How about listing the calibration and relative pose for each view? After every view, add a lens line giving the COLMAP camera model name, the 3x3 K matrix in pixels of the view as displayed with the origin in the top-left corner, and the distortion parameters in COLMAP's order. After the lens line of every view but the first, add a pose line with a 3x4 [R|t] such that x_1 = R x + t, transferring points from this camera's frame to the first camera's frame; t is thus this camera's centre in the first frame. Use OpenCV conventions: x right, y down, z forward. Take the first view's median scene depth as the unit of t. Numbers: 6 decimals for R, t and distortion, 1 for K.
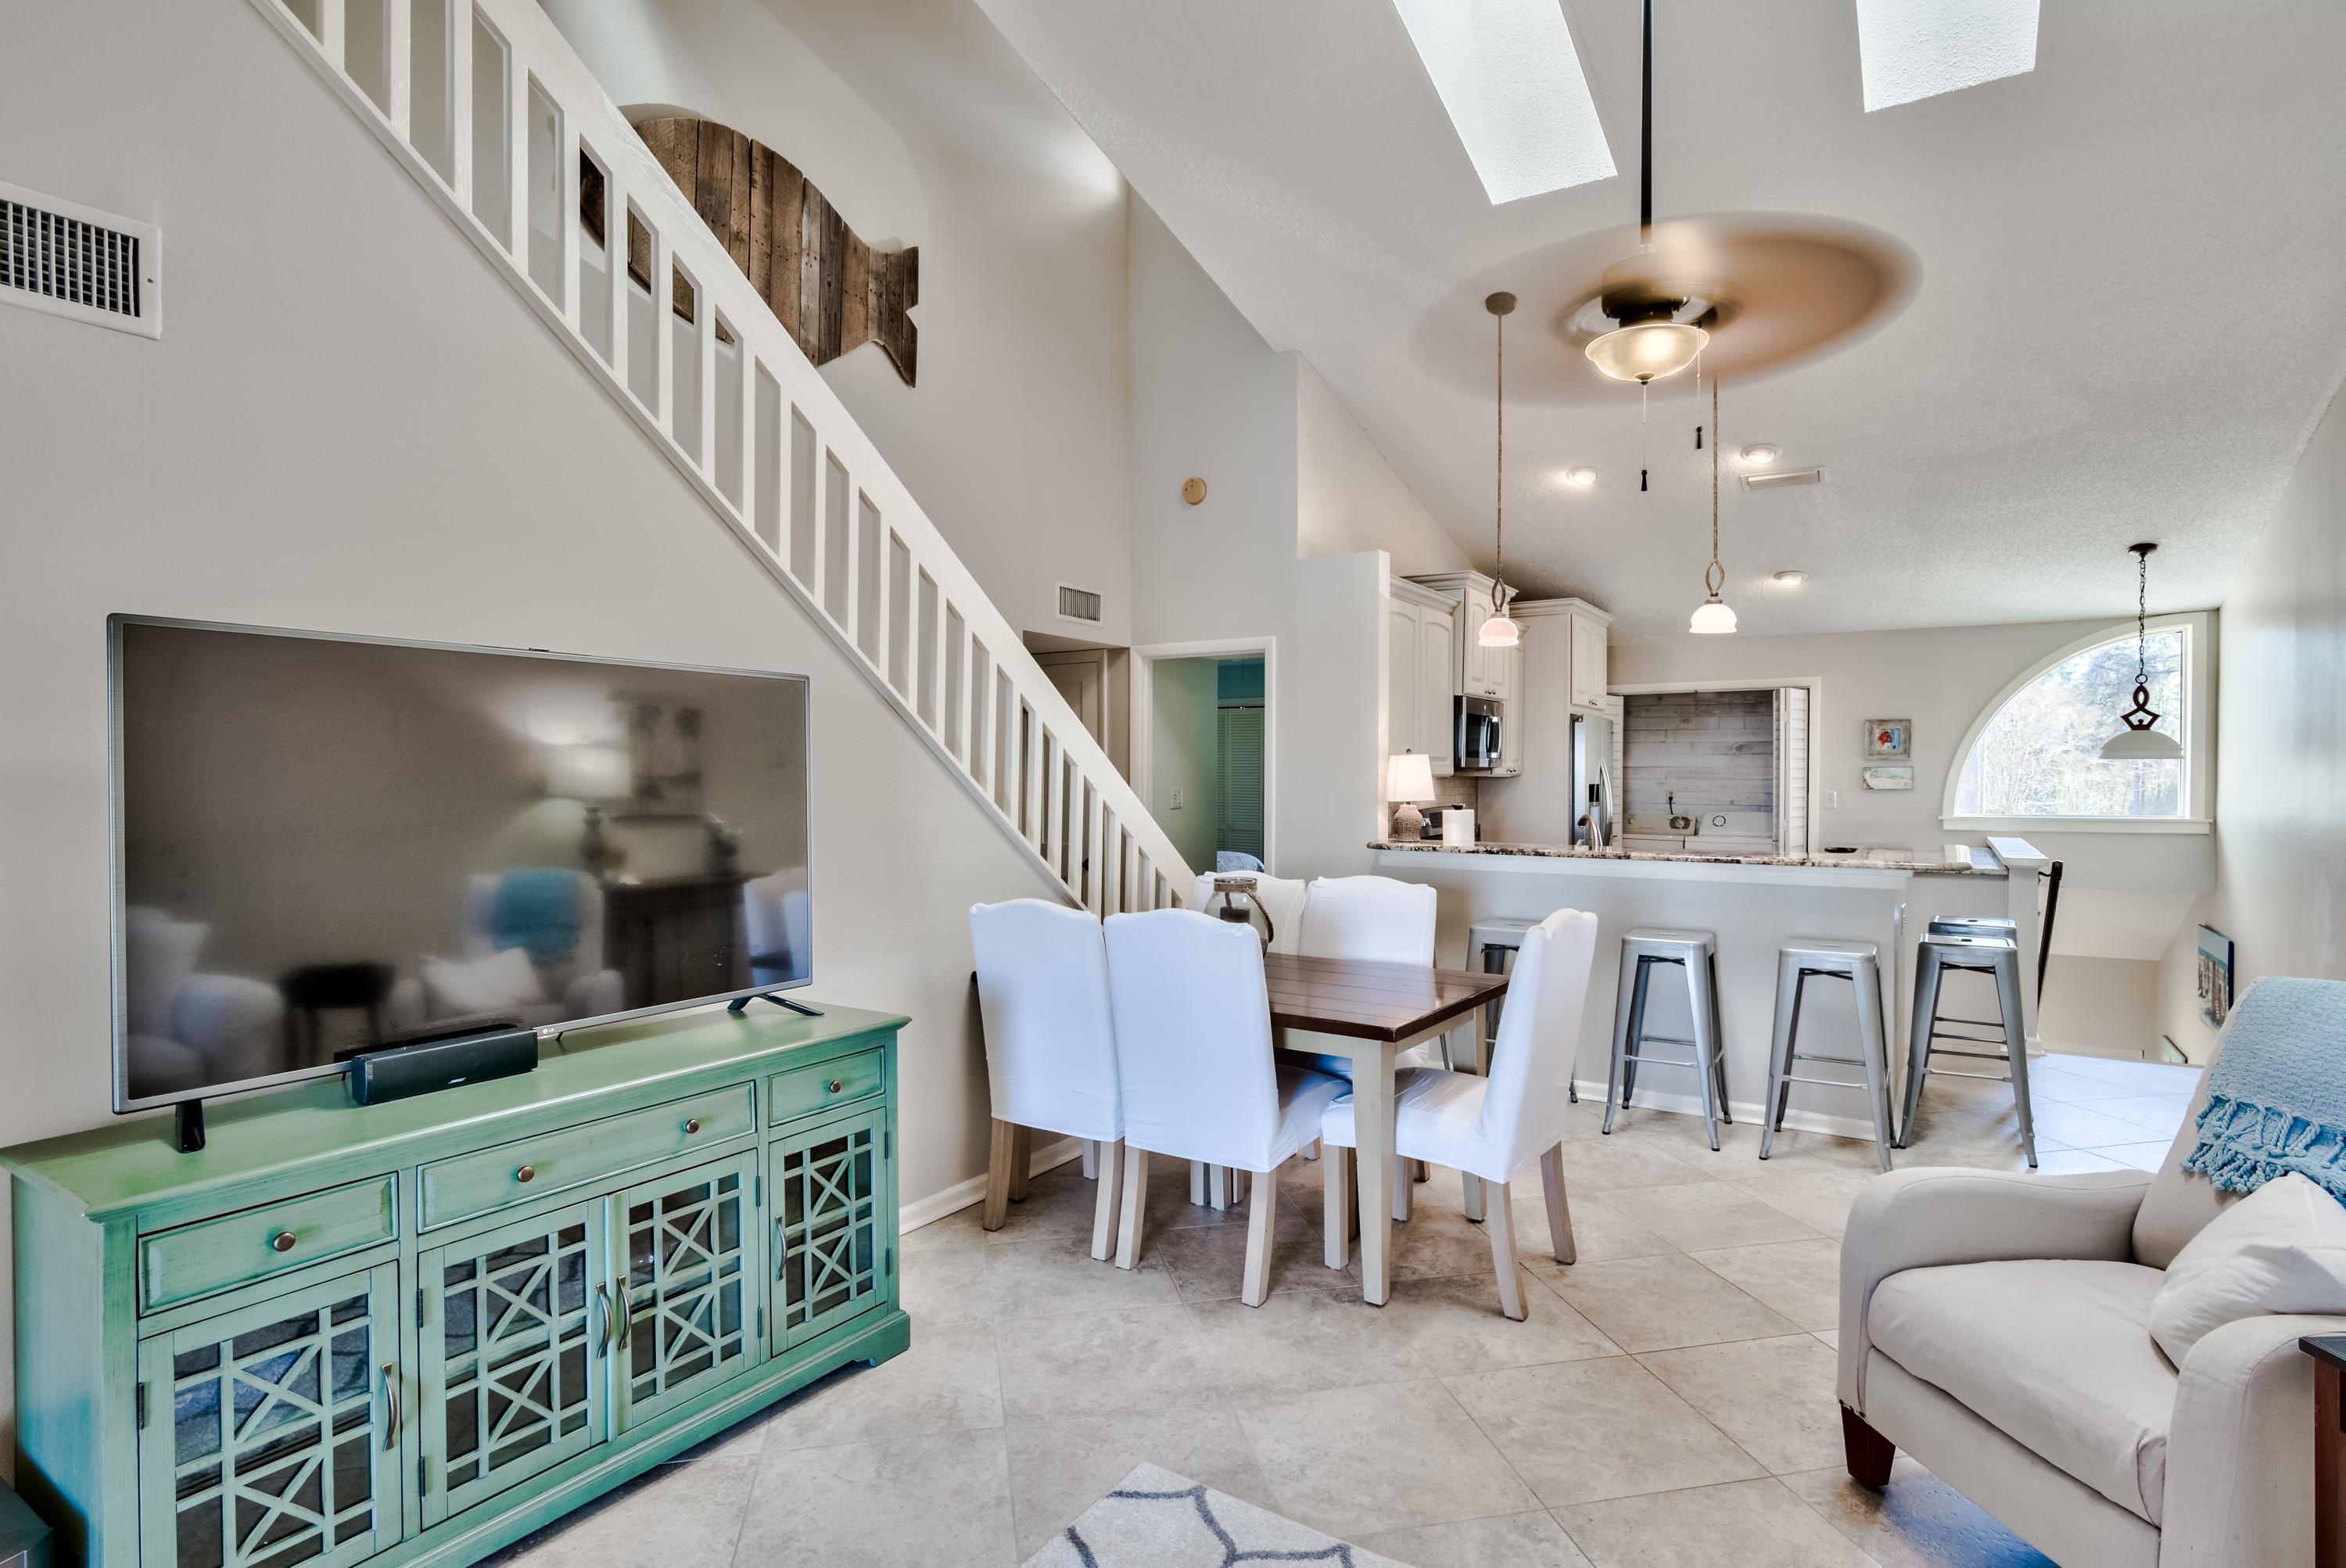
lens RADIAL K [[1145.1, 0, 1193.1], [0, 1145.1, 779.1], [0, 0, 1]] dist [-0.001724, 0.000527]
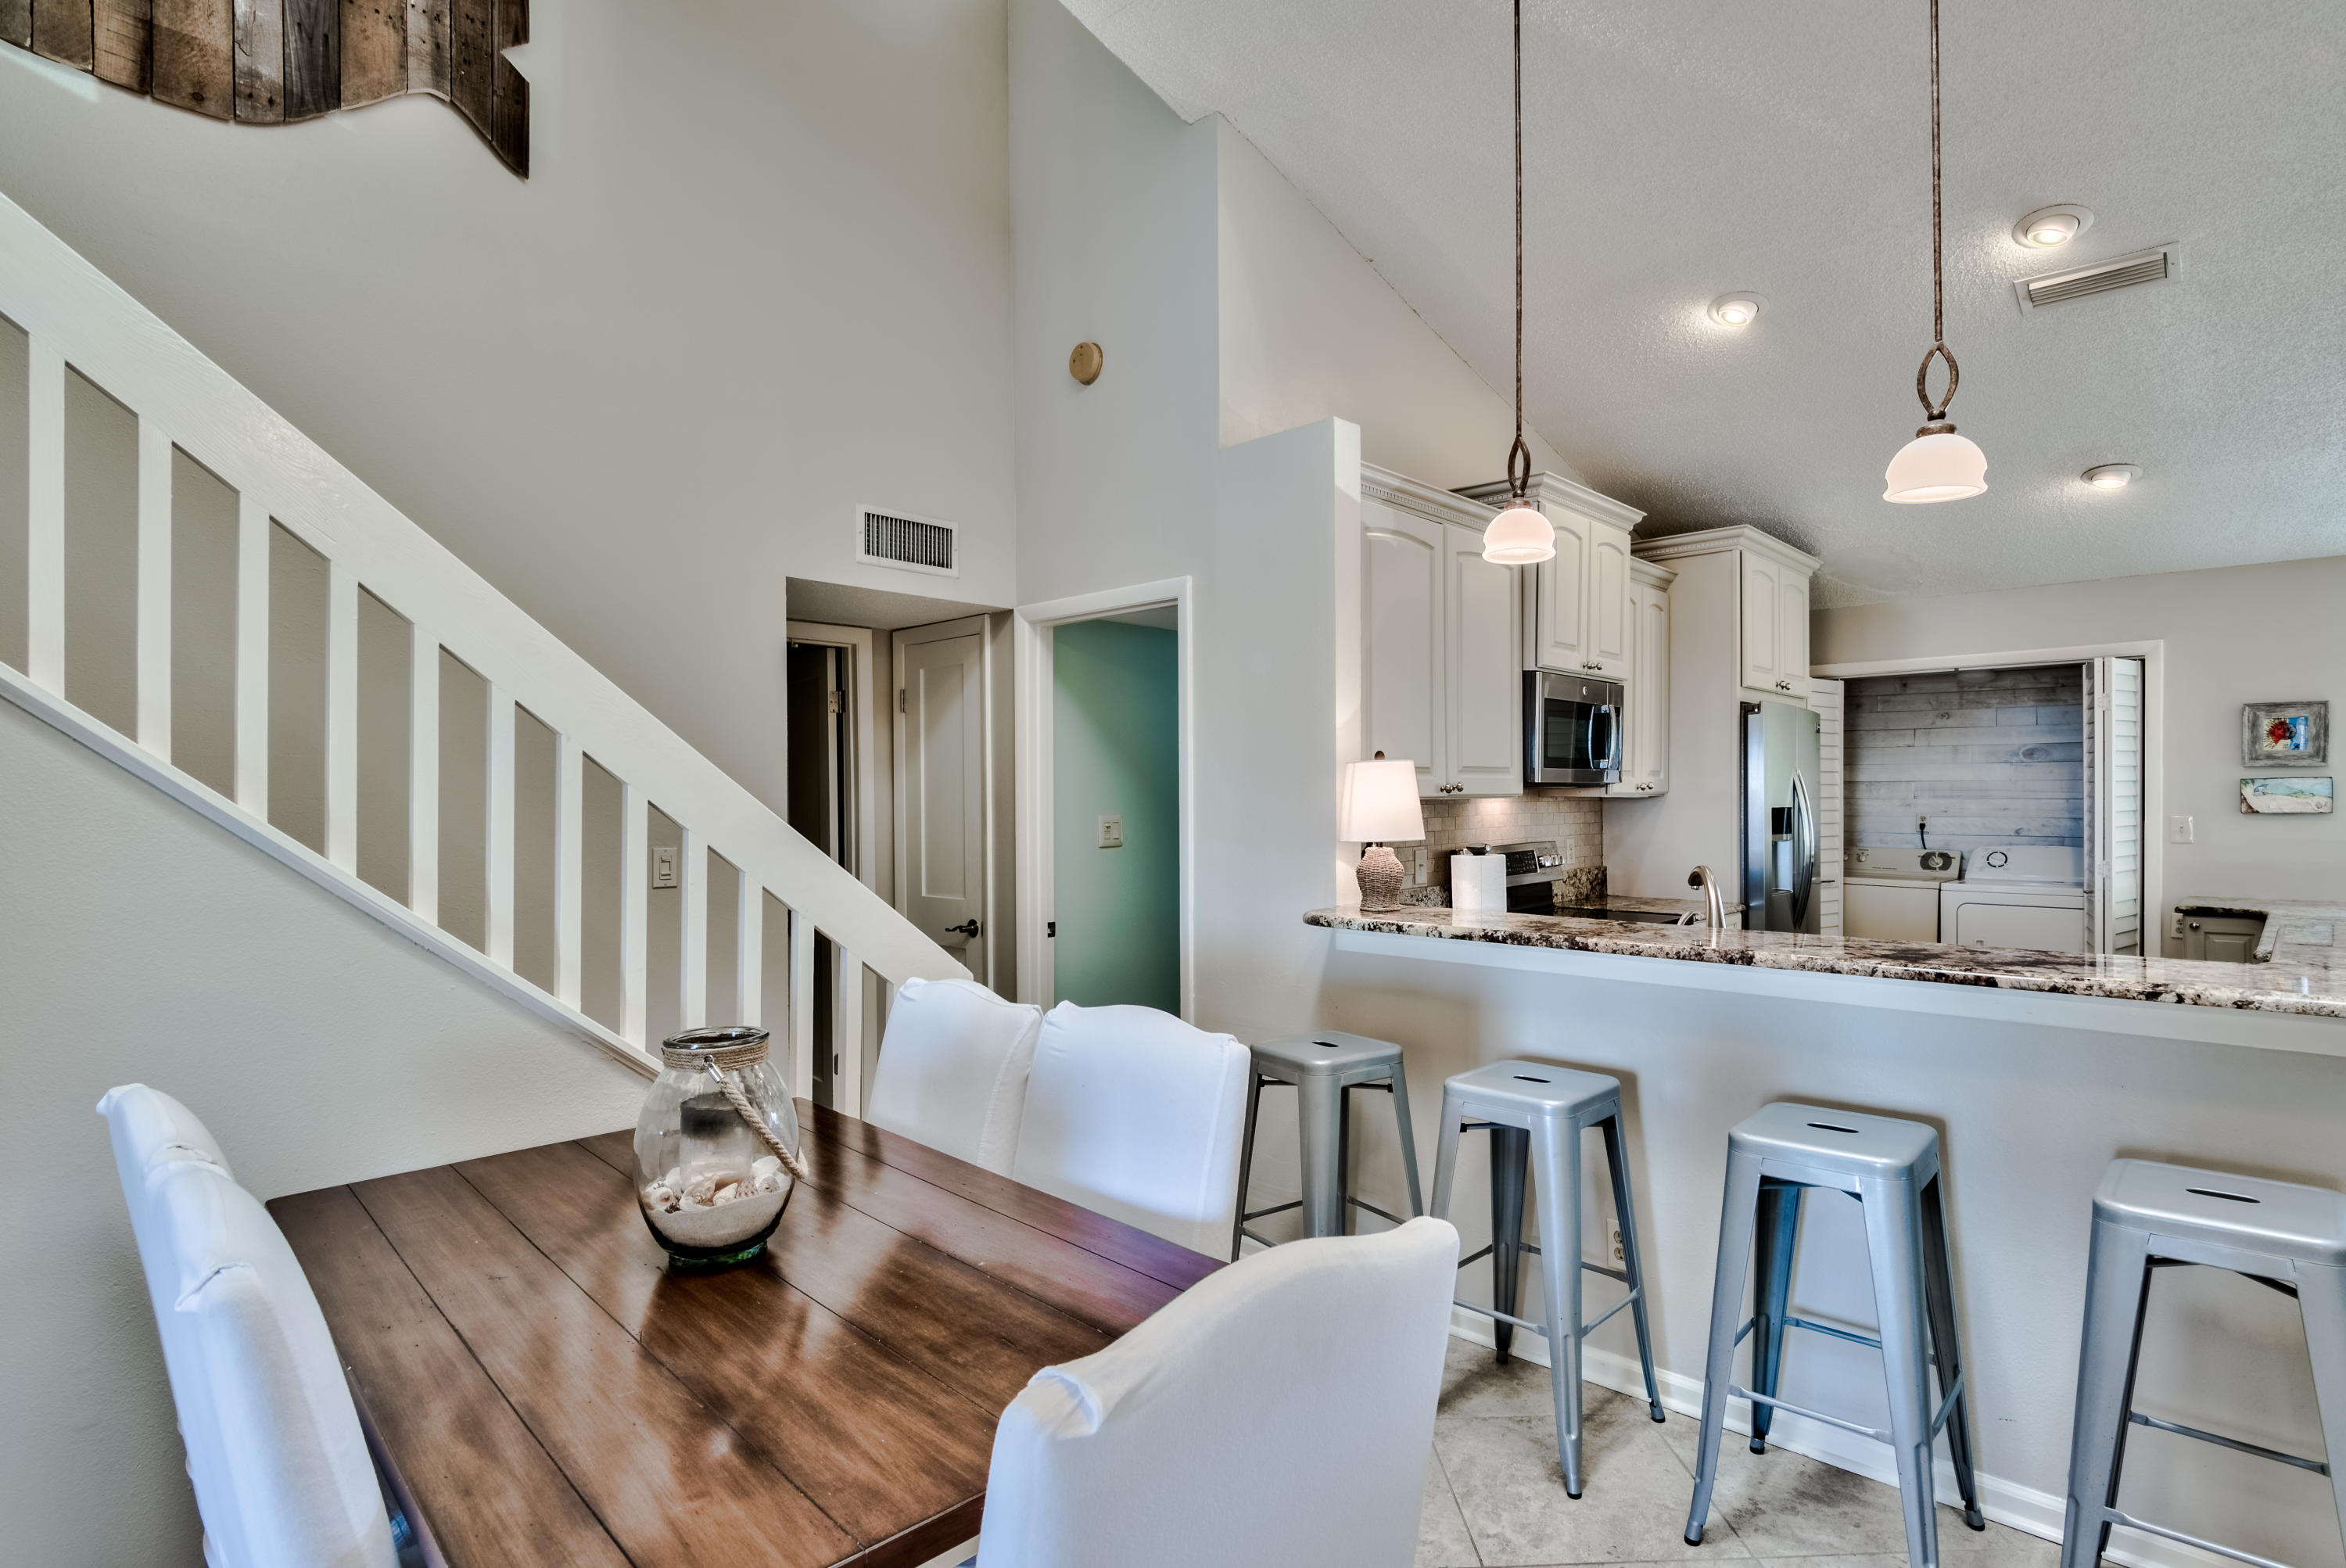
lens RADIAL K [[1145.1, 0, 1221.3], [0, 1145.1, 793.8], [0, 0, 1]] dist [-0.001724, 0.000527]
pose [[0.983937, -0.005294, -0.178436, 0.181235], [0.004454, 0.999977, -0.005109, -0.001907], [0.178459, 0.004232, 0.983938, 0.350883]]
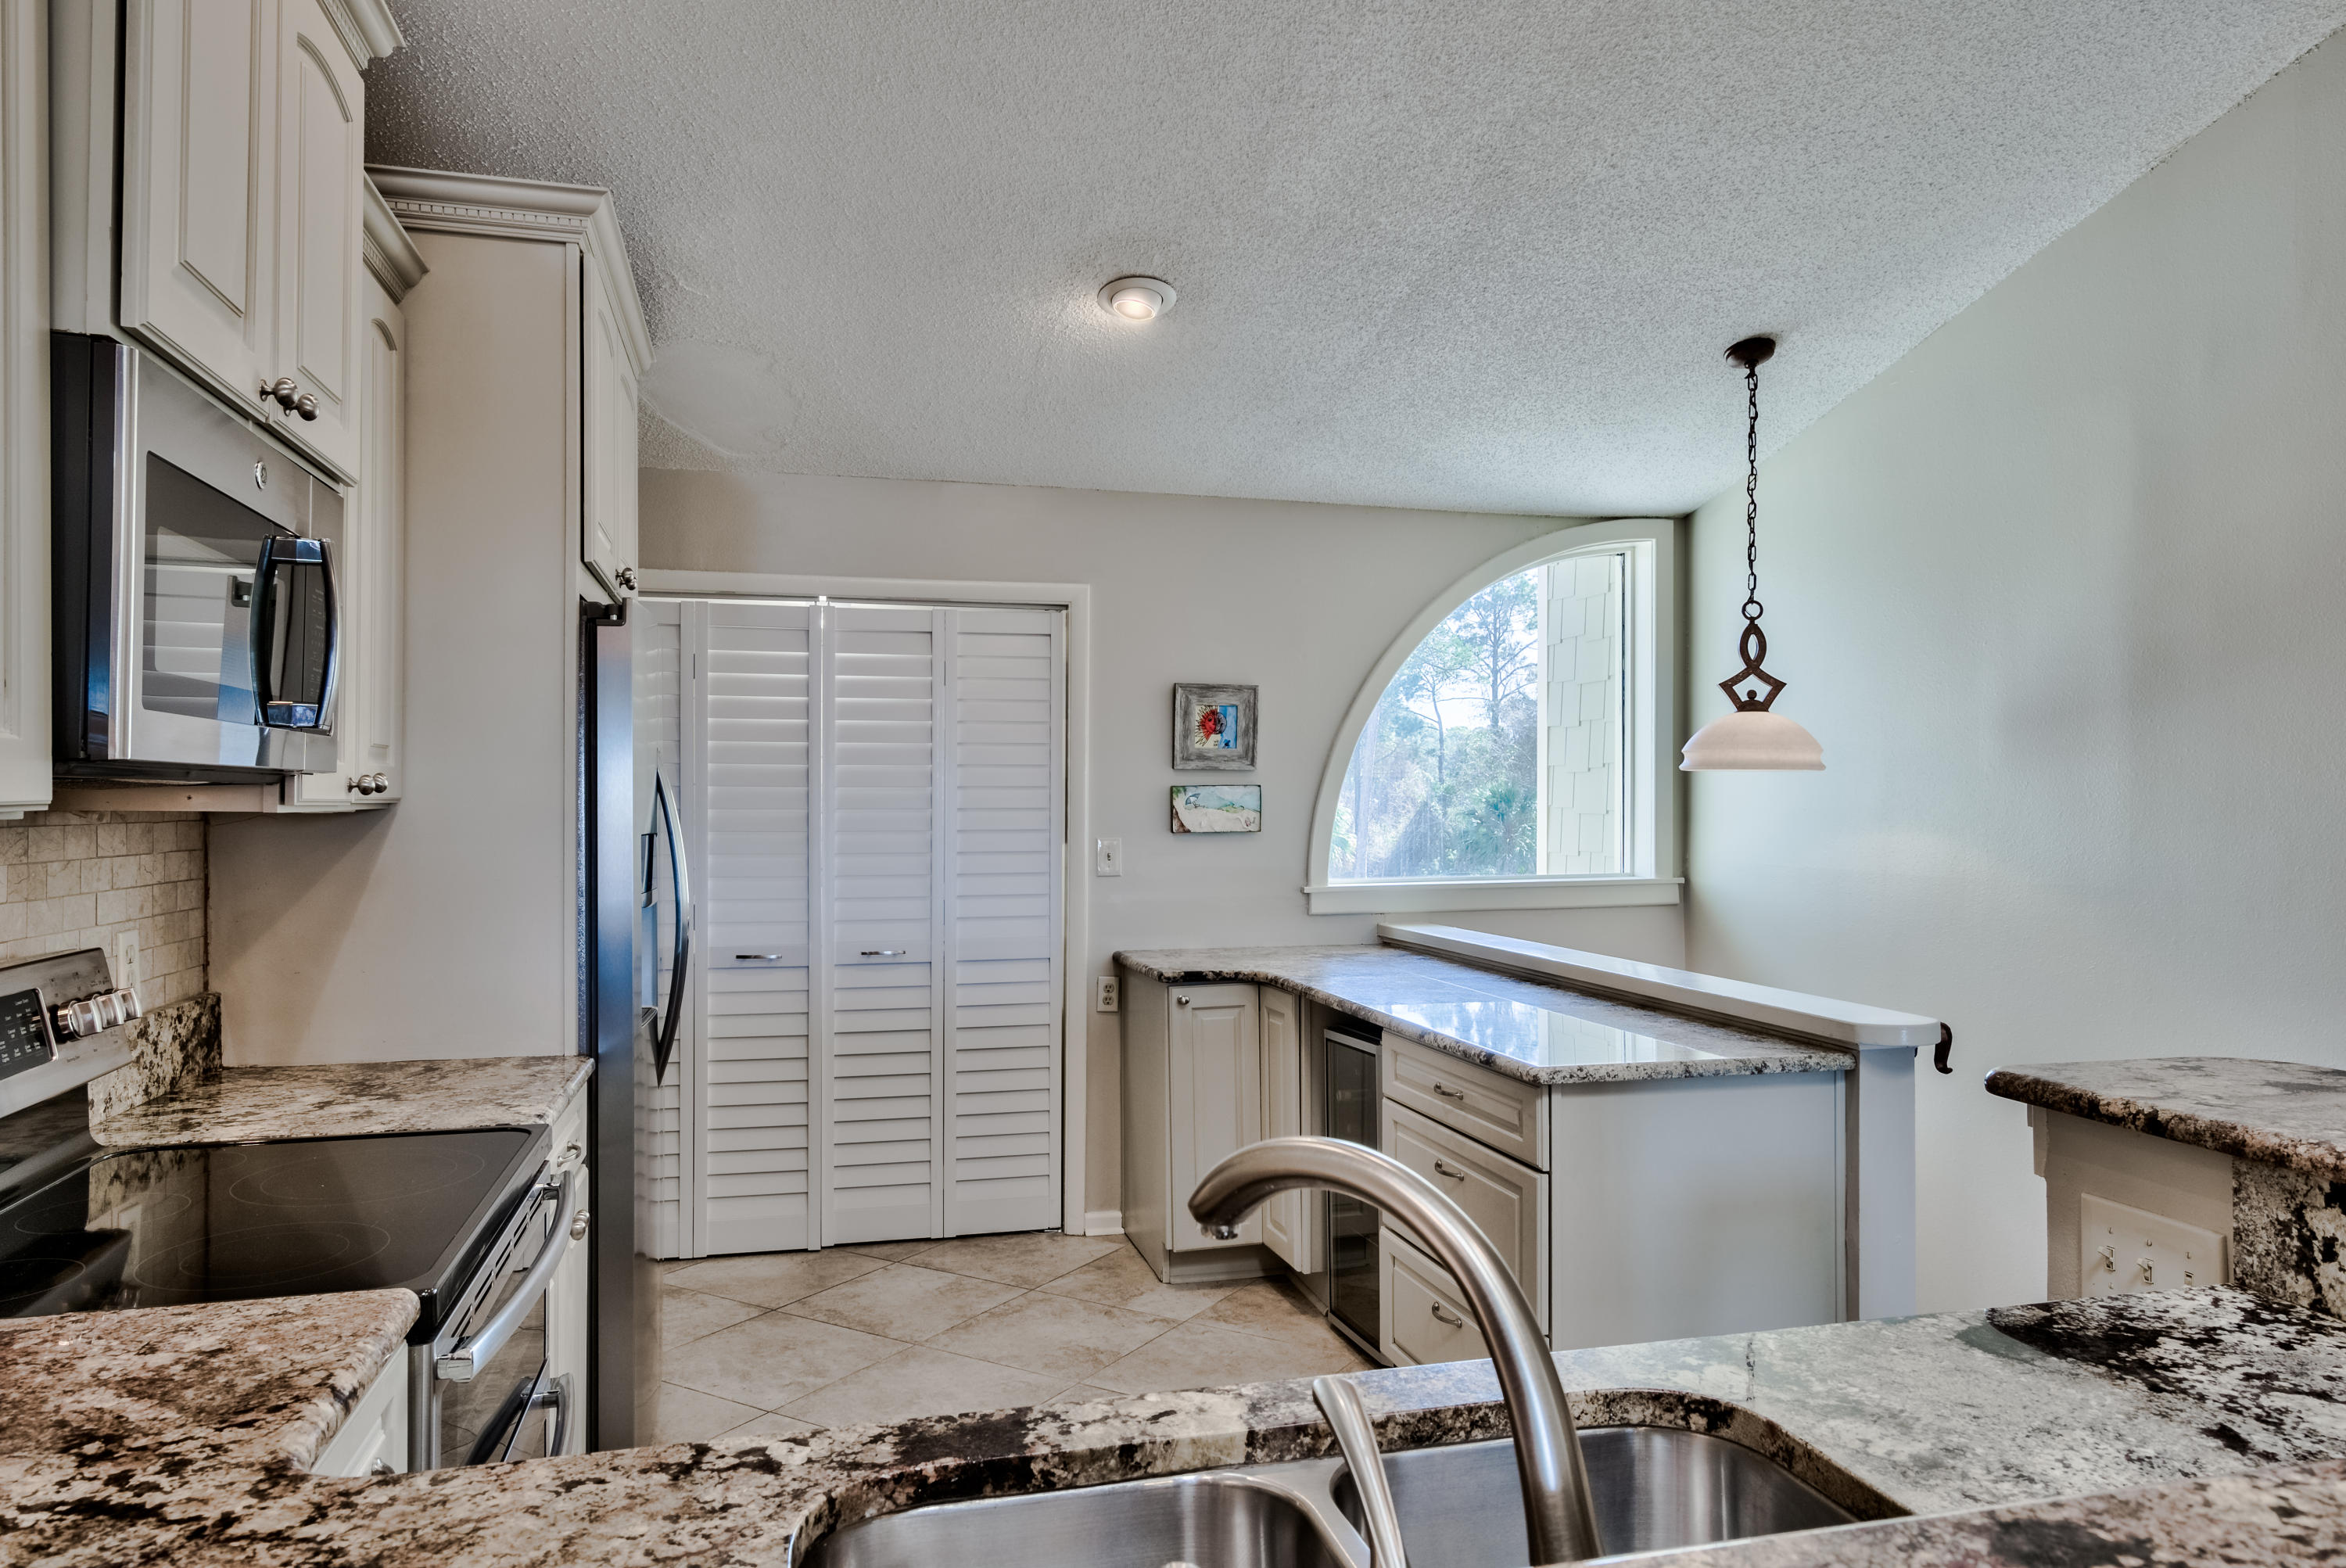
lens RADIAL K [[1497.5, 0, 1174.5], [0, 1497.5, 793.9], [0, 0, 1]] dist [-0.003142, 0.002486]
pose [[0.685831, 0.003353, 0.727754, 0.187225], [0.004381, 0.999952, -0.008736, -0.002778], [-0.727748, 0.009180, 0.685783, 0.755005]]
